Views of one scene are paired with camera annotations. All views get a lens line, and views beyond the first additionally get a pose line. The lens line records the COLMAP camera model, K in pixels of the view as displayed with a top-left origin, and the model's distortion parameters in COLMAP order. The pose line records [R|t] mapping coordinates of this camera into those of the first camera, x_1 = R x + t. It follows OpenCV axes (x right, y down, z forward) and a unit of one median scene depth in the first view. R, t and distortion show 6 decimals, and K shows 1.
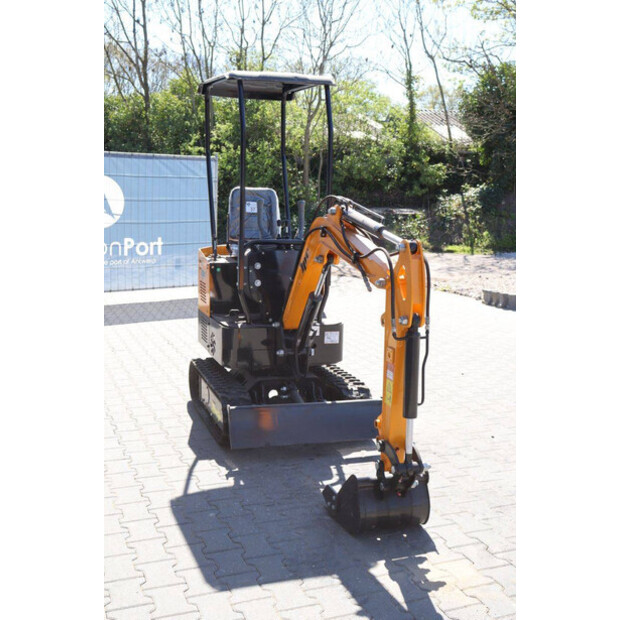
lens RADIAL K [[745.7, 0, 310.0], [0, 745.7, 310.0], [0, 0, 1]] dist [0.016957, 0.077563]
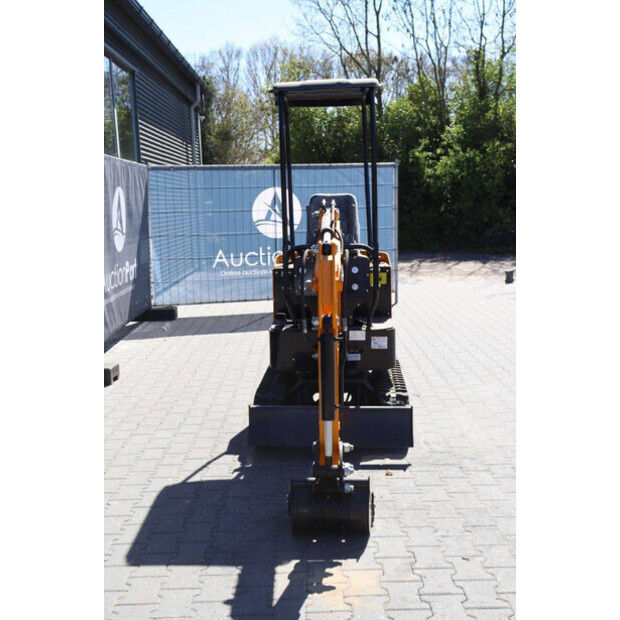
lens RADIAL K [[770.6, 0, 310.0], [0, 770.6, 310.0], [0, 0, 1]] dist [0.018826, 0.056921]
pose [[0.929313, 0.008430, -0.369197, 0.319852], [-0.013242, 0.999857, -0.010502, 0.005535], [0.369056, 0.014649, 0.929292, 0.022107]]
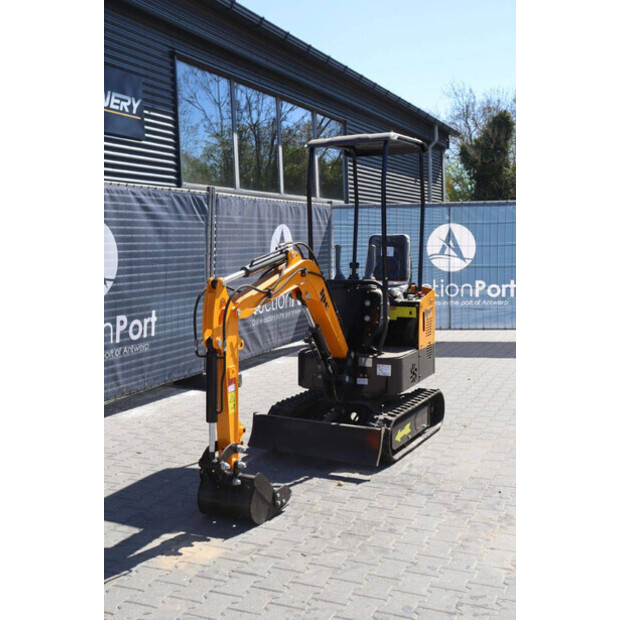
lens RADIAL K [[754.7, 0, 310.0], [0, 754.7, 310.0], [0, 0, 1]] dist [0.012847, 0.016108]
pose [[0.699174, 0.037206, -0.713983, 0.733495], [-0.080252, 0.996418, -0.026664, -0.012333], [0.710433, 0.075941, 0.699655, 0.152865]]
